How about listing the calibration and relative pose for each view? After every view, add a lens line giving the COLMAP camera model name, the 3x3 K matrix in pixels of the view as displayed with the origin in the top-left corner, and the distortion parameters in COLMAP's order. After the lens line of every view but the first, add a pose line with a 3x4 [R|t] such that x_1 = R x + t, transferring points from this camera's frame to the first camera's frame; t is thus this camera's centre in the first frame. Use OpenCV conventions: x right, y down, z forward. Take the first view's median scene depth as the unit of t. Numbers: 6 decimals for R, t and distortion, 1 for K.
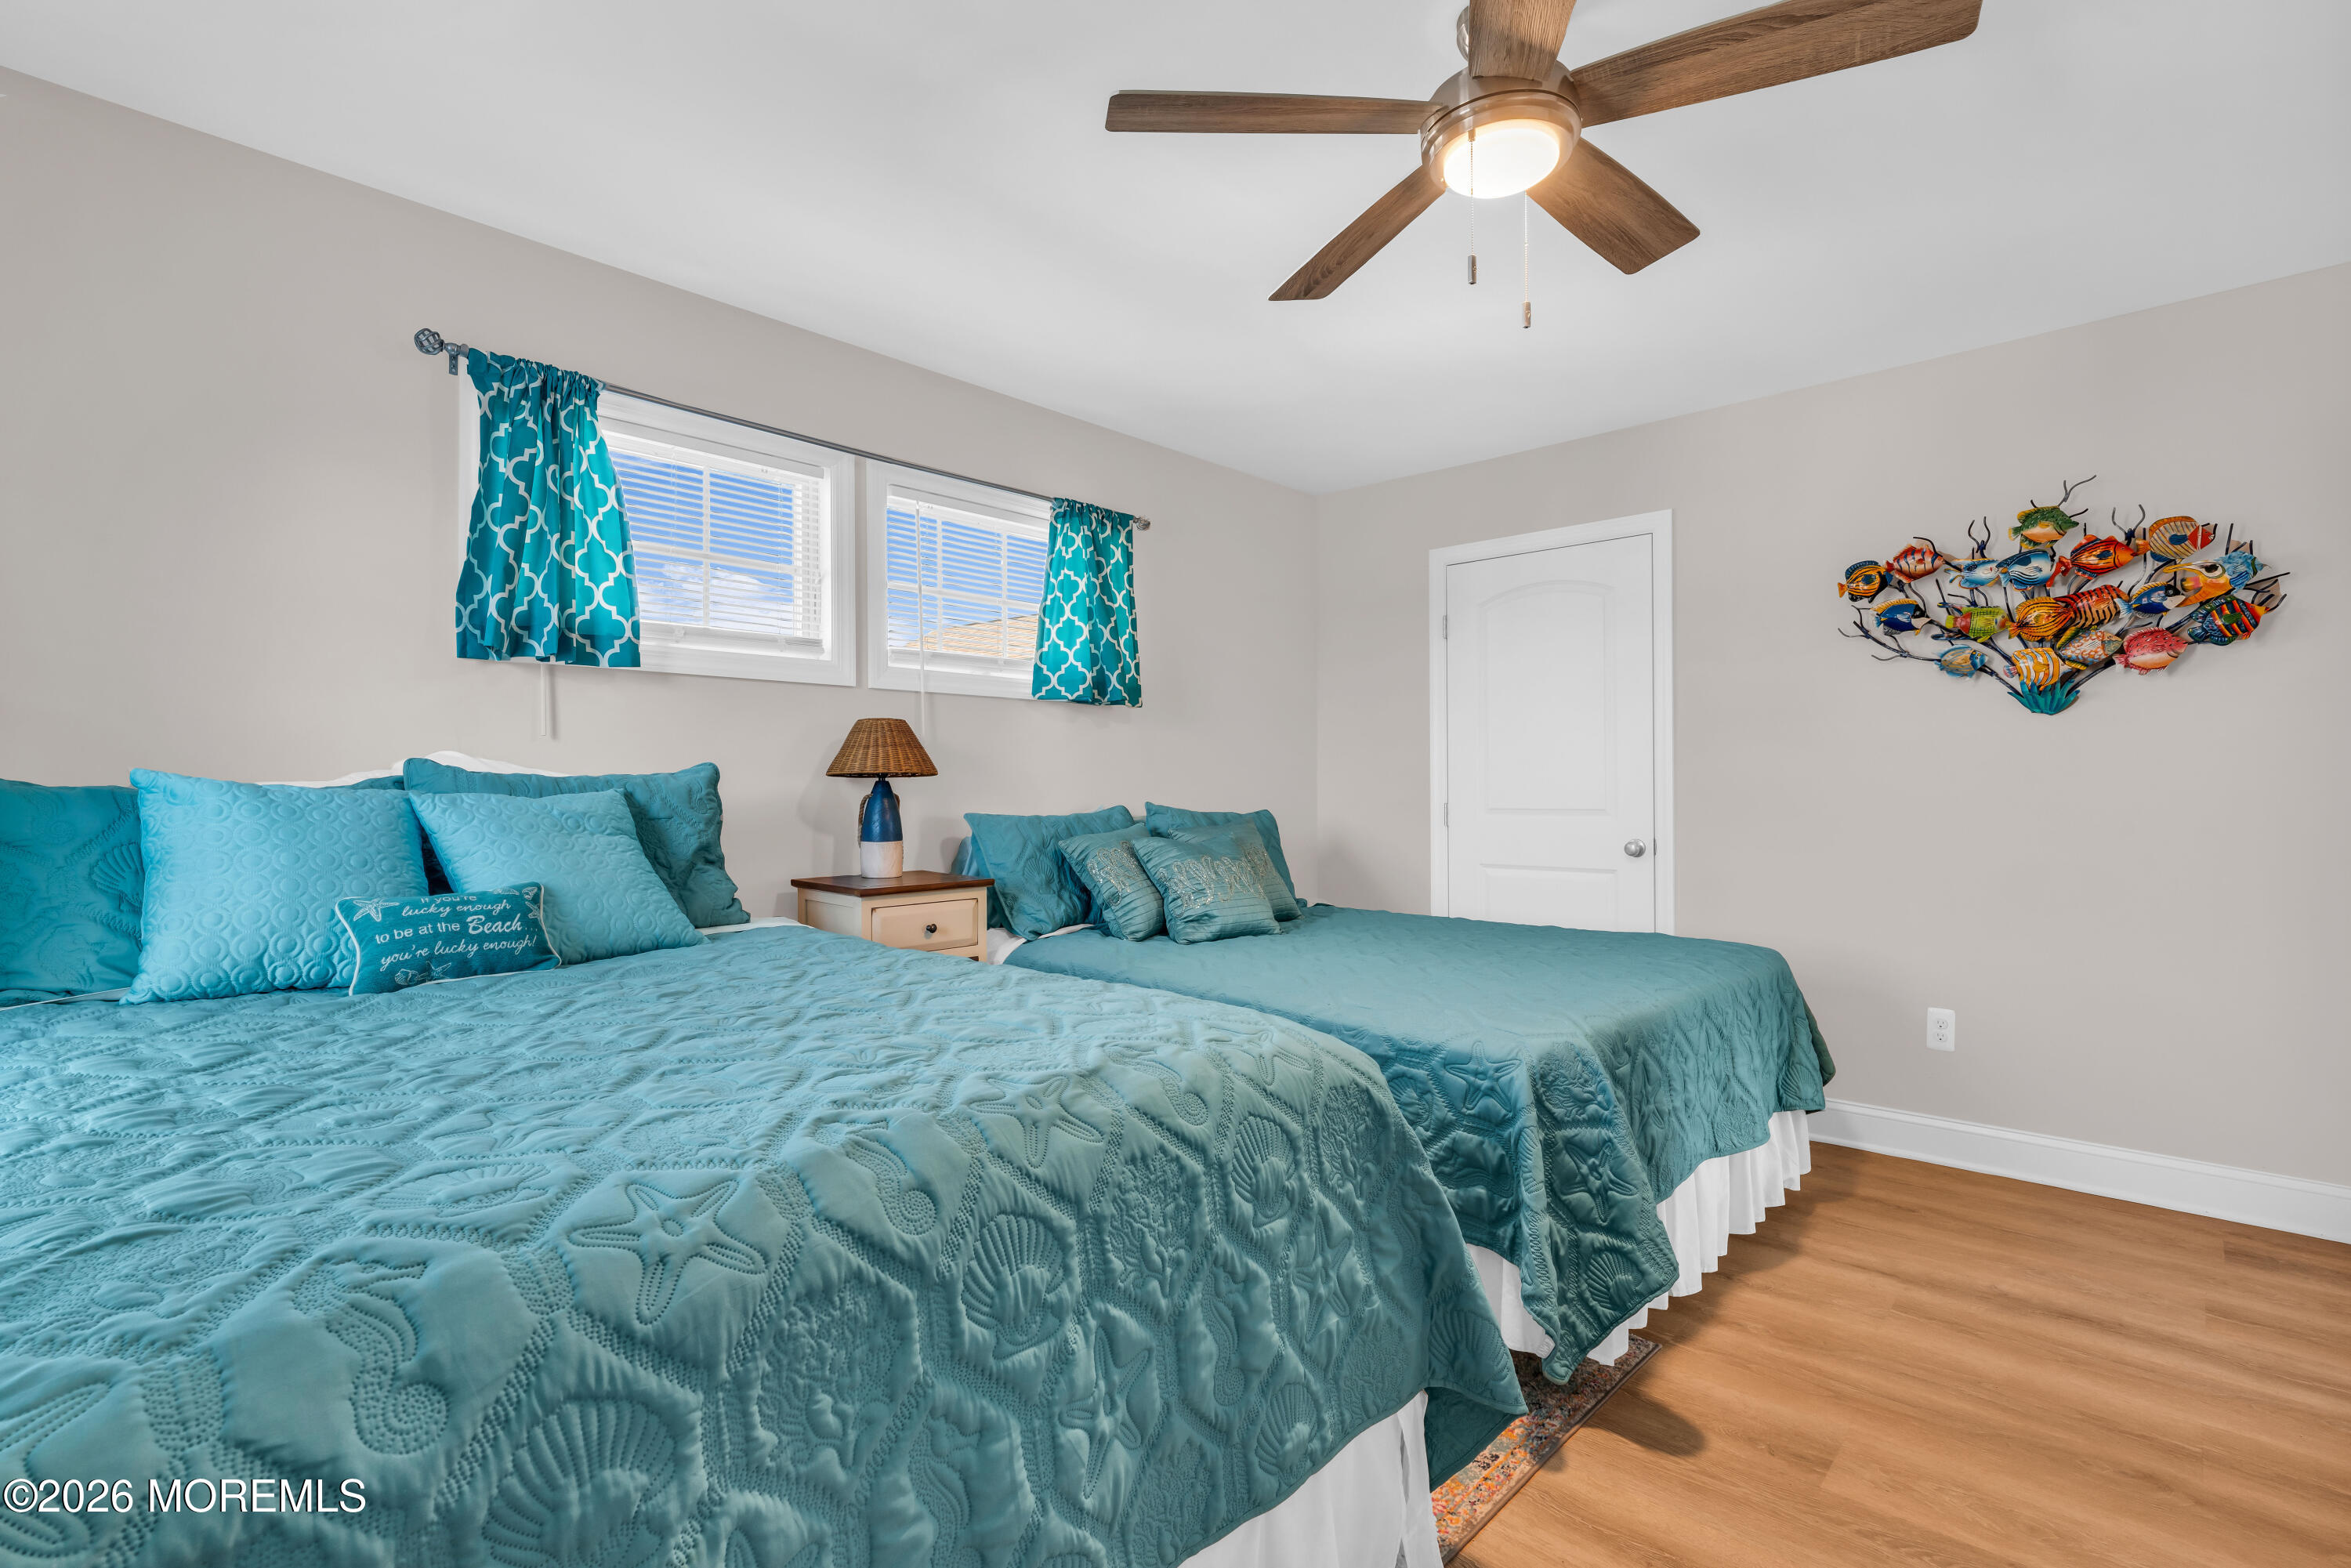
lens RADIAL K [[1079.8, 0, 1183.7], [0, 1079.8, 774.4], [0, 0, 1]] dist [0.015490, 0.000145]
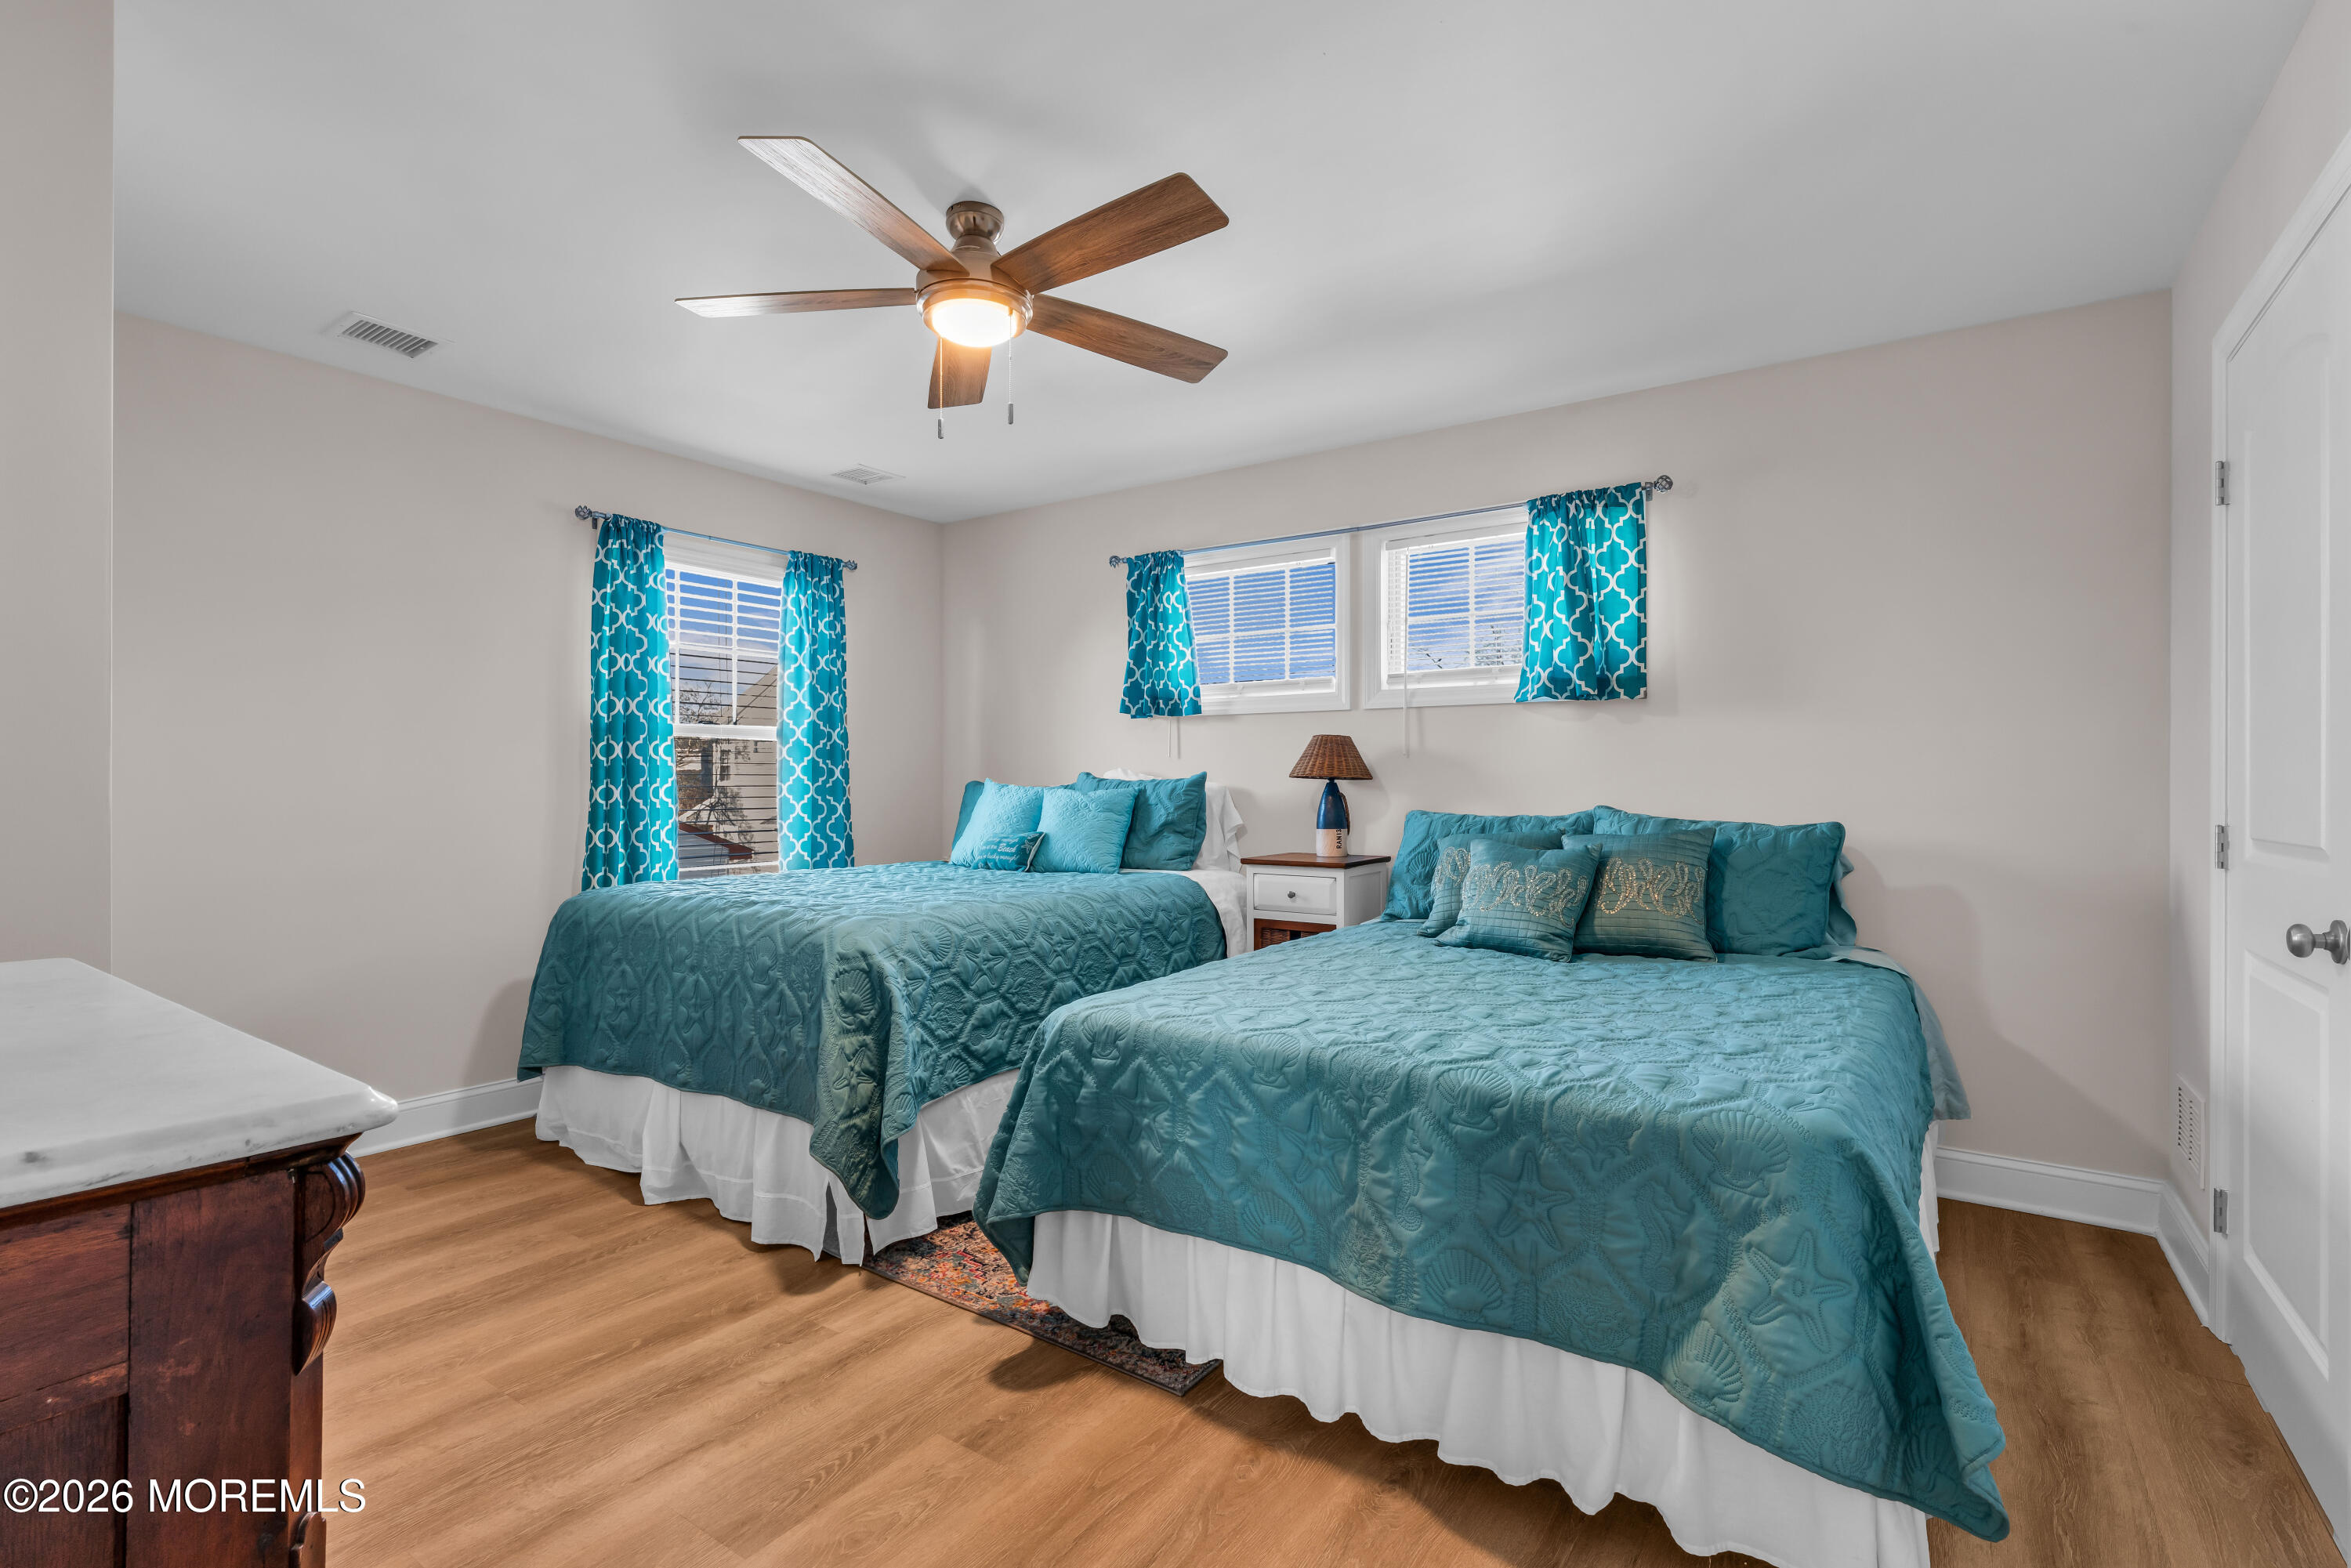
lens RADIAL K [[1079.8, 0, 1181.8], [0, 1079.8, 787.9], [0, 0, 1]] dist [0.015490, 0.000145]
pose [[0.149416, 0.002664, -0.988771, 0.968739], [0.002692, 0.999992, 0.003101, 0.007697], [0.988771, -0.003125, 0.149408, 0.624790]]
